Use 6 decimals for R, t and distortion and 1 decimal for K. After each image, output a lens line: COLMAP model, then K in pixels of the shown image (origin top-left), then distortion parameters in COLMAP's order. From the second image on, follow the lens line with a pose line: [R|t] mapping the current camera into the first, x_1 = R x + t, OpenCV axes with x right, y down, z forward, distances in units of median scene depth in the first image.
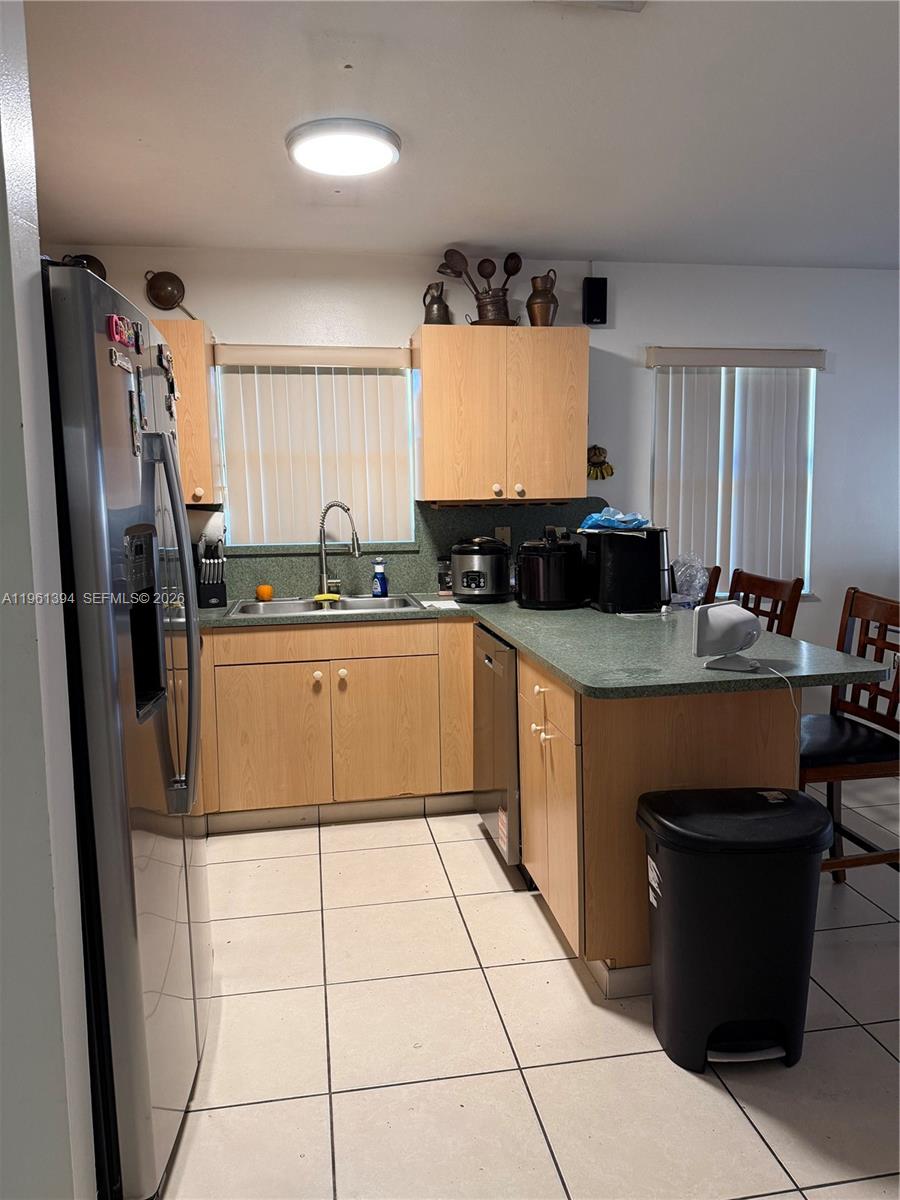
lens RADIAL K [[825.4, 0, 453.0], [0, 825.4, 601.5], [0, 0, 1]] dist [-0.011779, -0.012747]
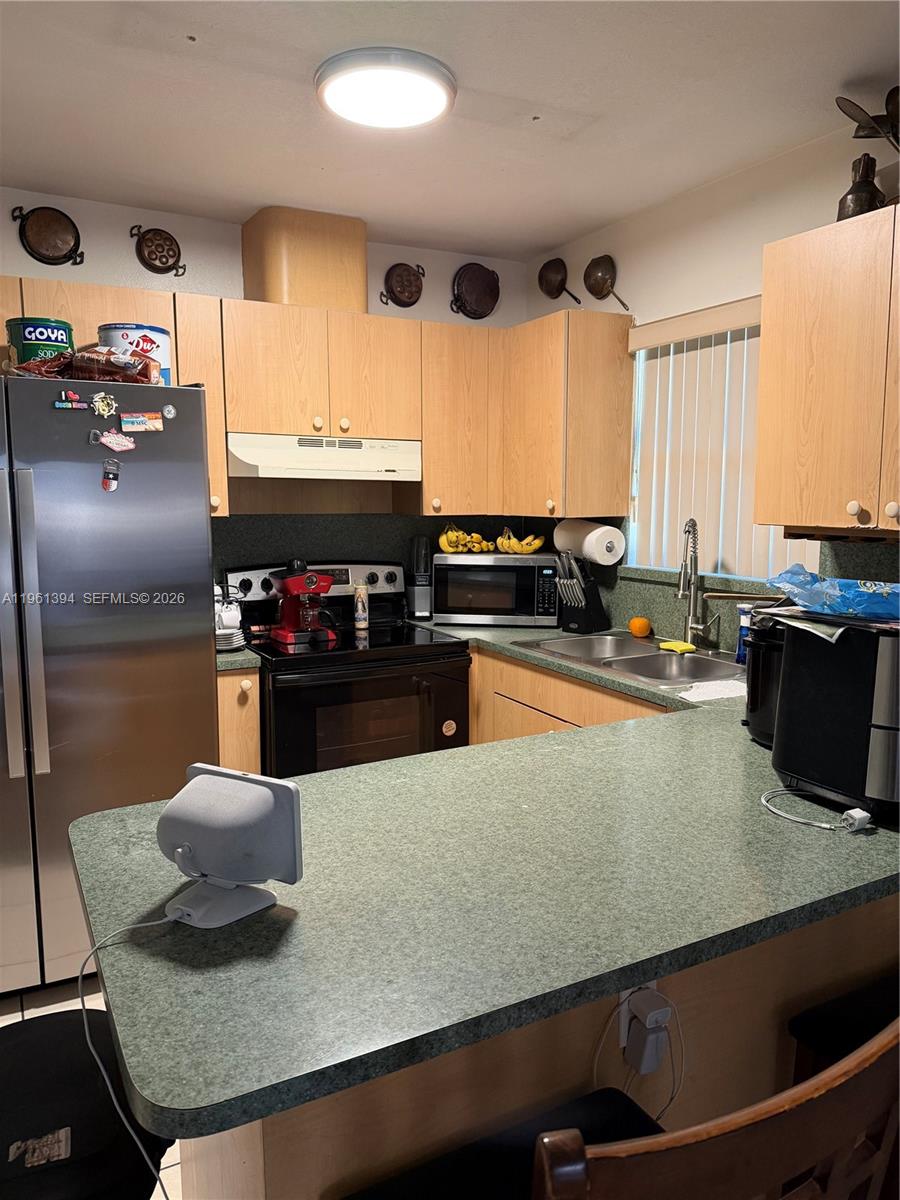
lens RADIAL K [[825.4, 0, 442.0], [0, 825.4, 603.5], [0, 0, 1]] dist [-0.011779, -0.012747]
pose [[0.297099, 0.138245, -0.944786, 0.479293], [-0.118177, 0.987180, 0.107286, -0.098202], [0.947505, 0.079777, 0.309628, 0.561000]]
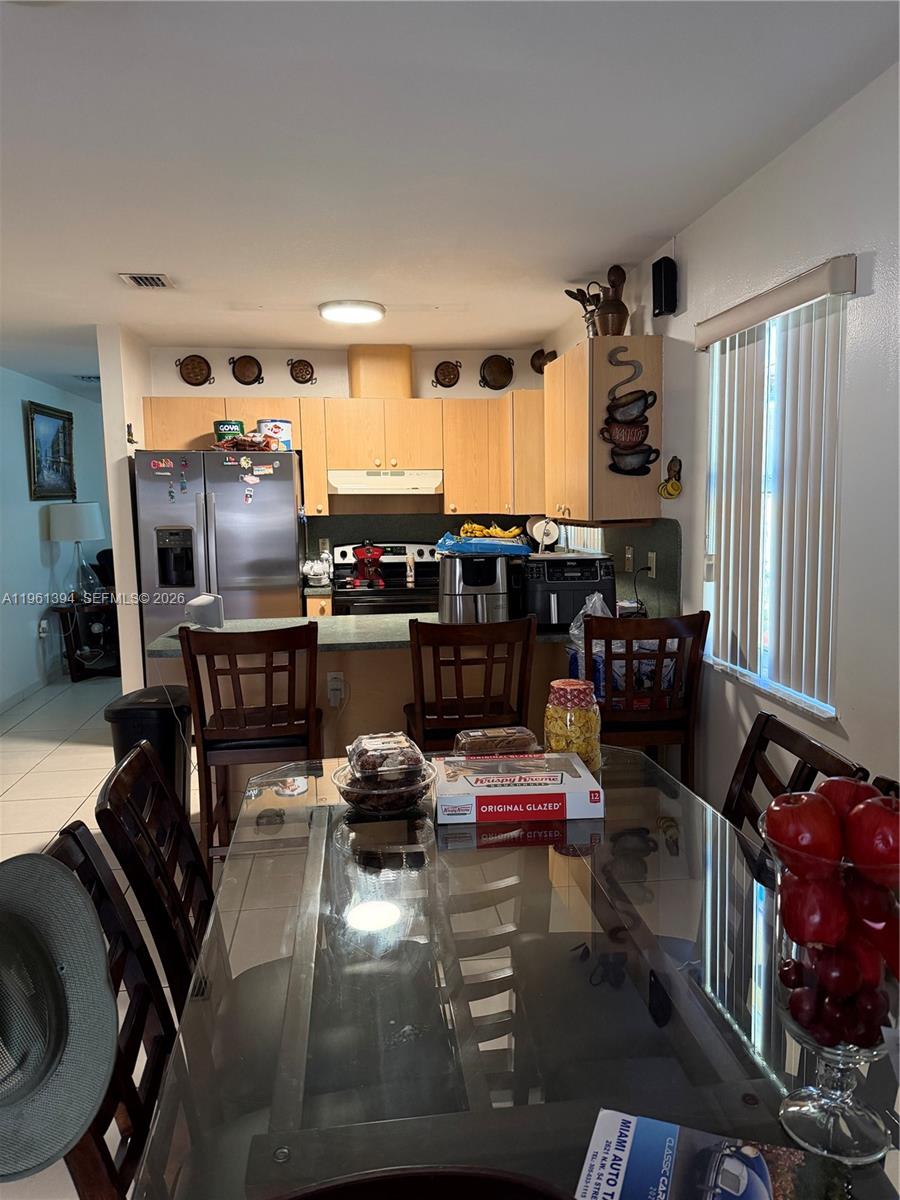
lens RADIAL K [[825.4, 0, 457.1], [0, 825.4, 596.1], [0, 0, 1]] dist [-0.011779, -0.012747]
pose [[-0.056018, 0.128411, -0.990138, 1.067954], [-0.105380, 0.985395, 0.133758, -0.146831], [0.992853, 0.111833, -0.041668, 0.888625]]
